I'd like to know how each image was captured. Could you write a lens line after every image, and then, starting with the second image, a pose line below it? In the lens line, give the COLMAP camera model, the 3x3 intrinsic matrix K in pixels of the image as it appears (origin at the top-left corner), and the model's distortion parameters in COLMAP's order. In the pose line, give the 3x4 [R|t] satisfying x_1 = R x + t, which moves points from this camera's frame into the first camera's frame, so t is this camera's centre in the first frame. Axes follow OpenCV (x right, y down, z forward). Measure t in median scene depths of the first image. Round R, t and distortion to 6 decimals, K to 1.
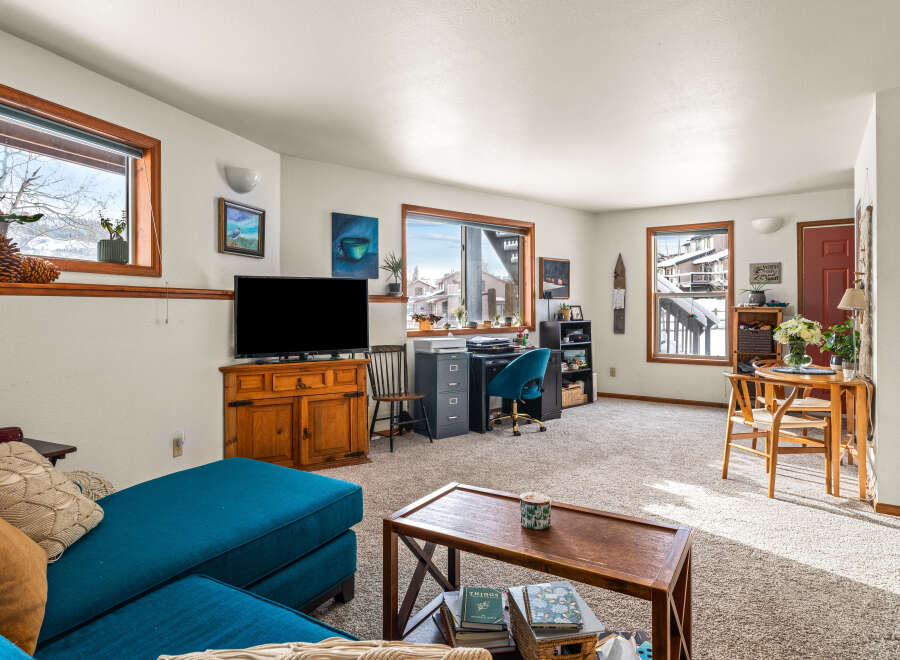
lens RADIAL K [[561.6, 0, 449.4], [0, 561.6, 308.0], [0, 0, 1]] dist [-0.000467, -0.000115]
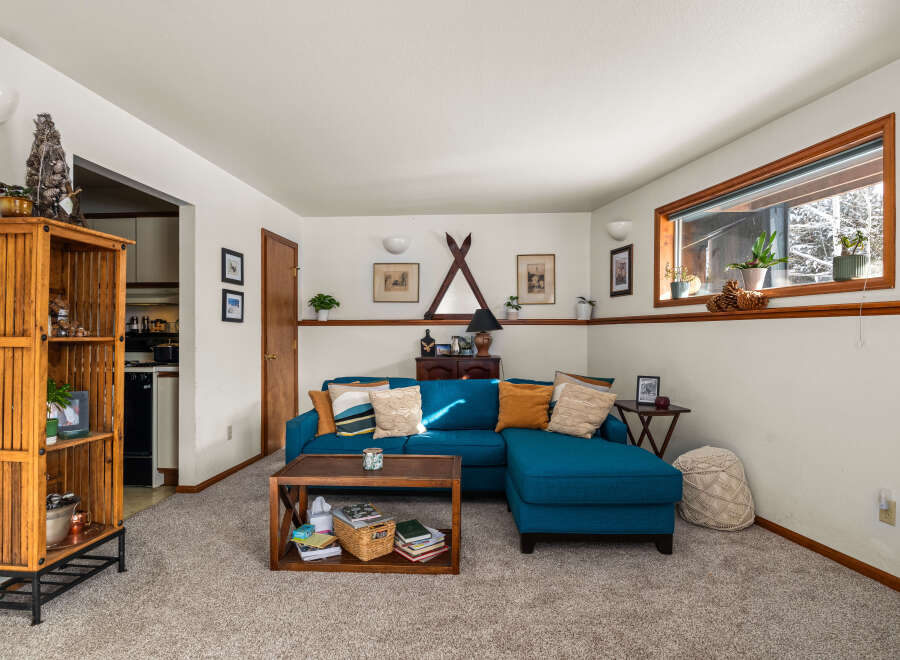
lens RADIAL K [[506.6, 0, 450.0], [0, 506.6, 330.0], [0, 0, 1]] dist [-0.000492, -0.000217]
pose [[-0.878708, -0.003811, -0.477344, 0.318959], [-0.001909, 0.999988, -0.004470, 0.006356], [0.477356, -0.003016, -0.878705, 1.169740]]
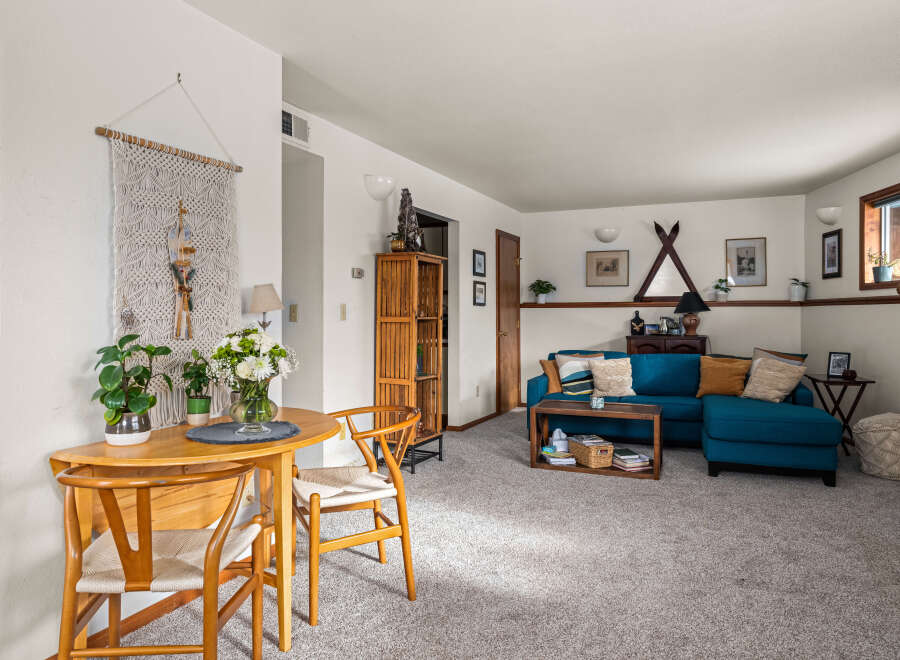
lens RADIAL K [[622.7, 0, 450.7], [0, 622.7, 305.7], [0, 0, 1]] dist [0.003691, -0.002081]
pose [[-0.987279, -0.002204, -0.158980, 0.561211], [-0.000467, 0.999940, -0.010963, 0.003926], [0.158995, -0.010750, -0.987221, 1.680393]]
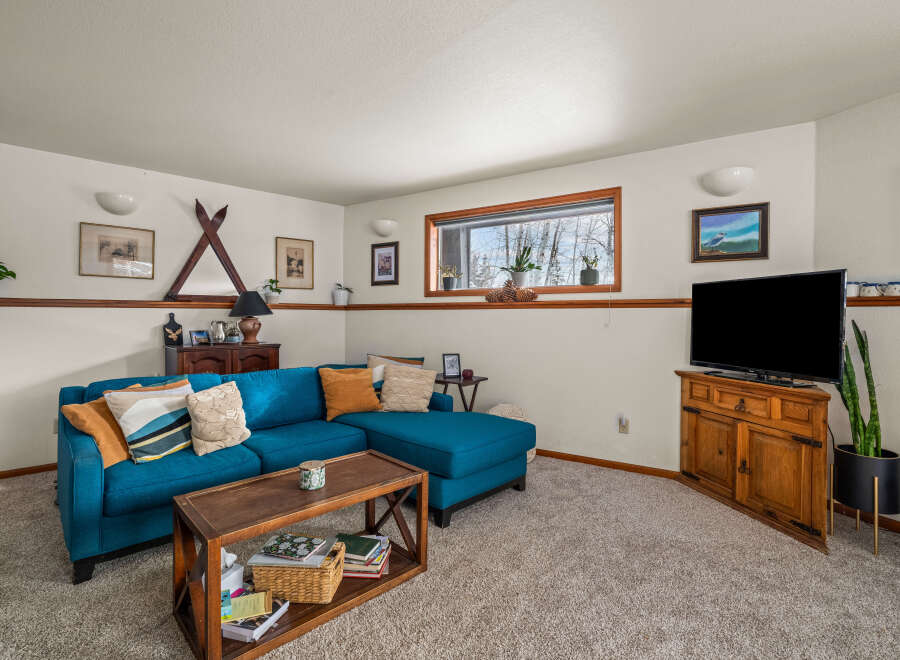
lens RADIAL K [[446.5, 0, 449.1], [0, 446.5, 318.9], [0, 0, 1]] dist [-0.002268, -0.000352]
pose [[-0.263234, 0.002223, -0.964730, 0.514461], [-0.004179, 0.999985, 0.003445, 0.005372], [0.964723, 0.004939, -0.263221, 0.784016]]
